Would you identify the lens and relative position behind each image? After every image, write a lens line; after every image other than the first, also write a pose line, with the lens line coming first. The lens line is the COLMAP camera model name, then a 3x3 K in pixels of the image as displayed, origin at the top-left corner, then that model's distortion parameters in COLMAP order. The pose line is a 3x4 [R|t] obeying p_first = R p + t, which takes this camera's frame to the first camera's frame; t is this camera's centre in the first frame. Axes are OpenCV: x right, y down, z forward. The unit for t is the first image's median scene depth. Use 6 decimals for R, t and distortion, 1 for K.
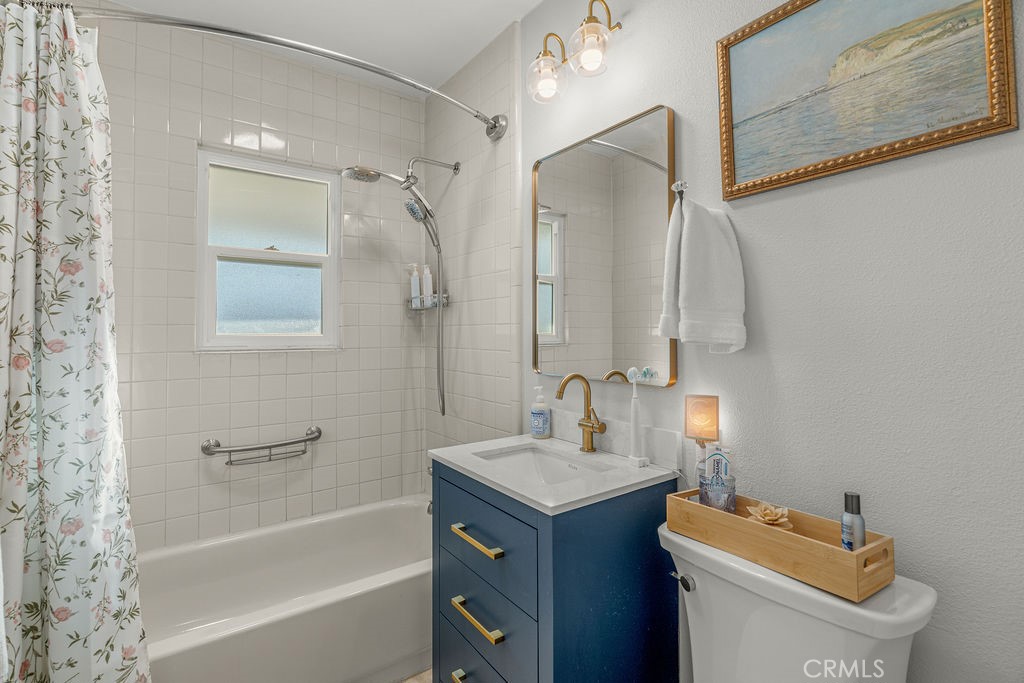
lens RADIAL K [[472.3, 0, 512.4], [0, 472.3, 331.0], [0, 0, 1]] dist [-0.006040, -0.000727]
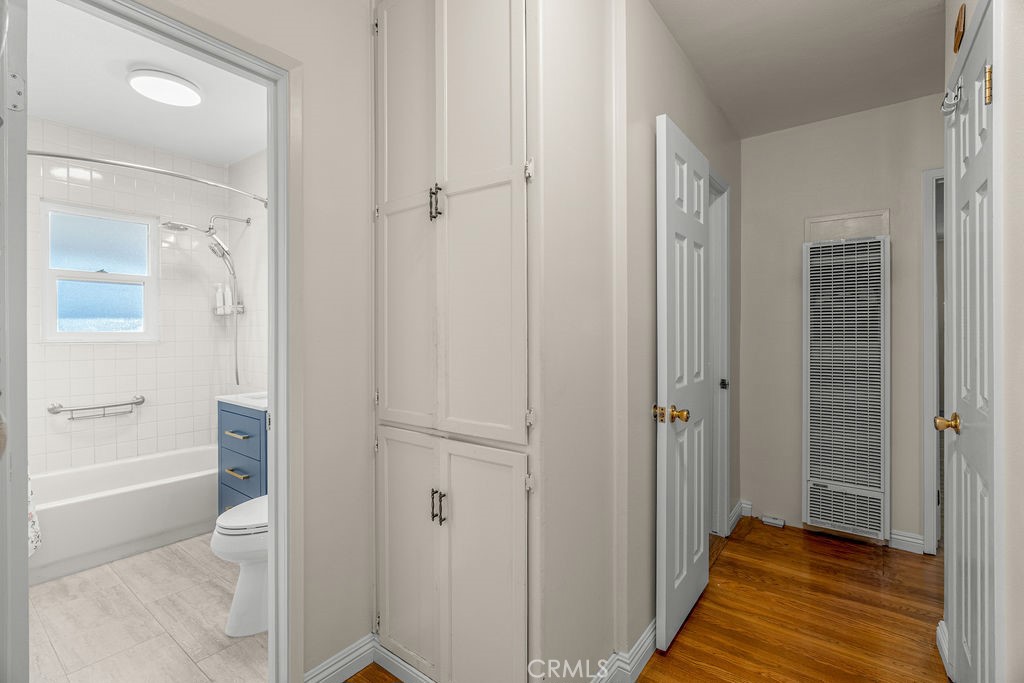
lens RADIAL K [[458.9, 0, 512.0], [0, 458.9, 341.5], [0, 0, 1]] dist [-0.003803, -0.000680]
pose [[0.957445, -0.002792, 0.288601, 0.351842], [-0.003000, 0.999803, 0.019625, 0.008262], [-0.288599, -0.019655, 0.957248, -0.870168]]
